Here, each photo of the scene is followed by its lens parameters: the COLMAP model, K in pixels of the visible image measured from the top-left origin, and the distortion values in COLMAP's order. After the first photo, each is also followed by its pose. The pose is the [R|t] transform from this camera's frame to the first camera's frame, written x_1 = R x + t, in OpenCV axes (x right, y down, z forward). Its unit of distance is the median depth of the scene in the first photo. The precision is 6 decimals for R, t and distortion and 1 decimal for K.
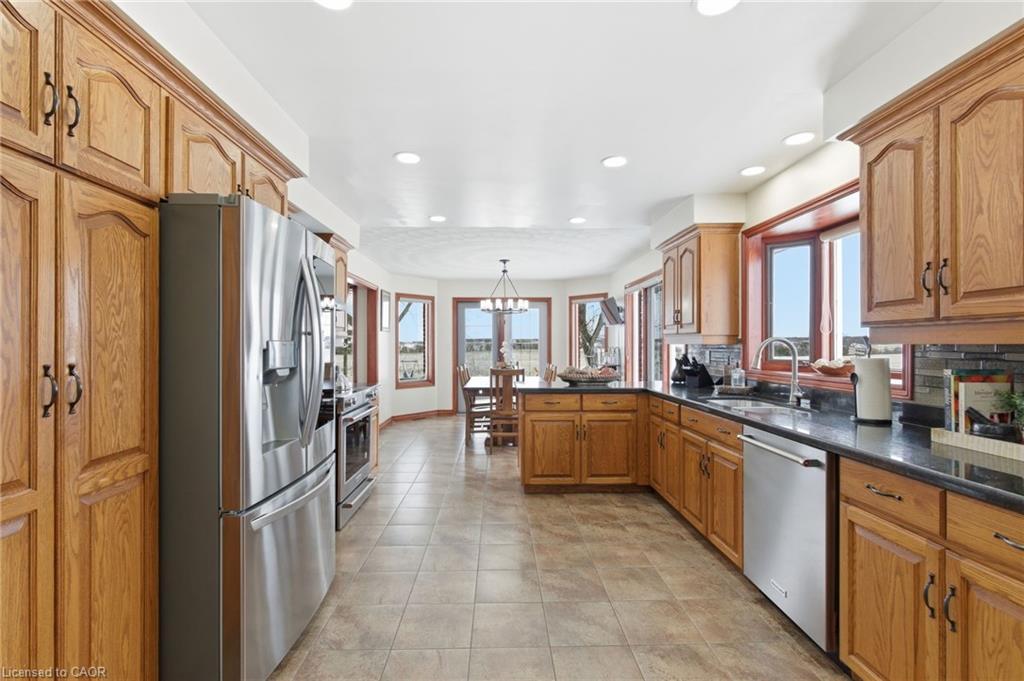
lens RADIAL K [[458.0, 0, 511.0], [0, 458.0, 338.8], [0, 0, 1]] dist [-0.001664, -0.000928]
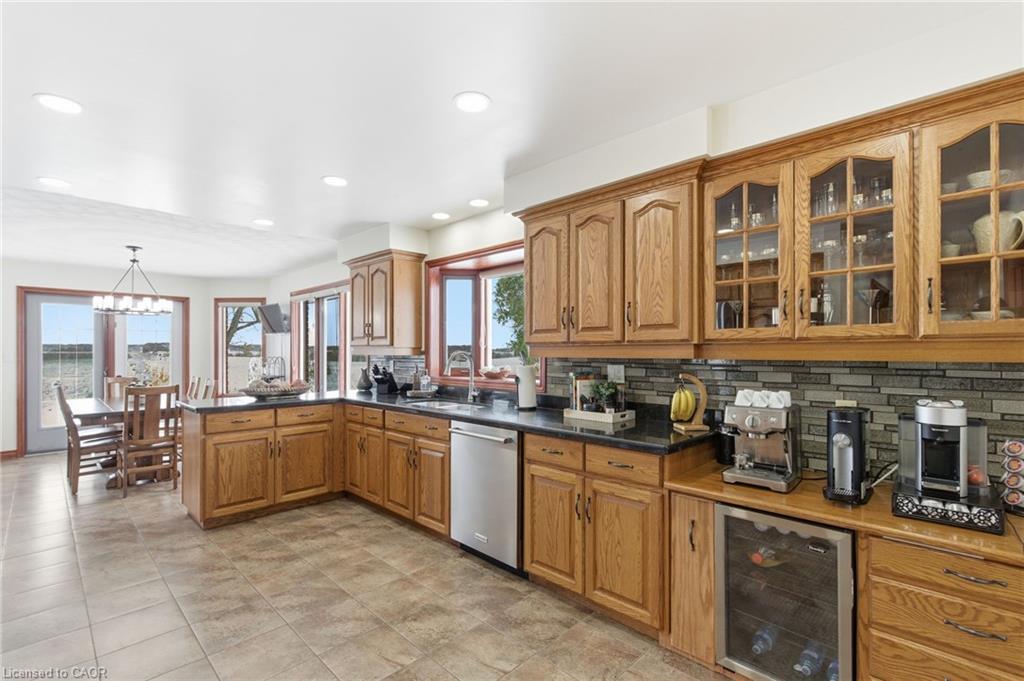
lens RADIAL K [[462.1, 0, 508.5], [0, 462.1, 340.7], [0, 0, 1]] dist [-0.000032, -0.000035]
pose [[0.718535, 0.016293, 0.695300, -0.202289], [-0.008997, 0.999860, -0.014132, -0.012634], [-0.695432, 0.003898, 0.718581, -0.025877]]
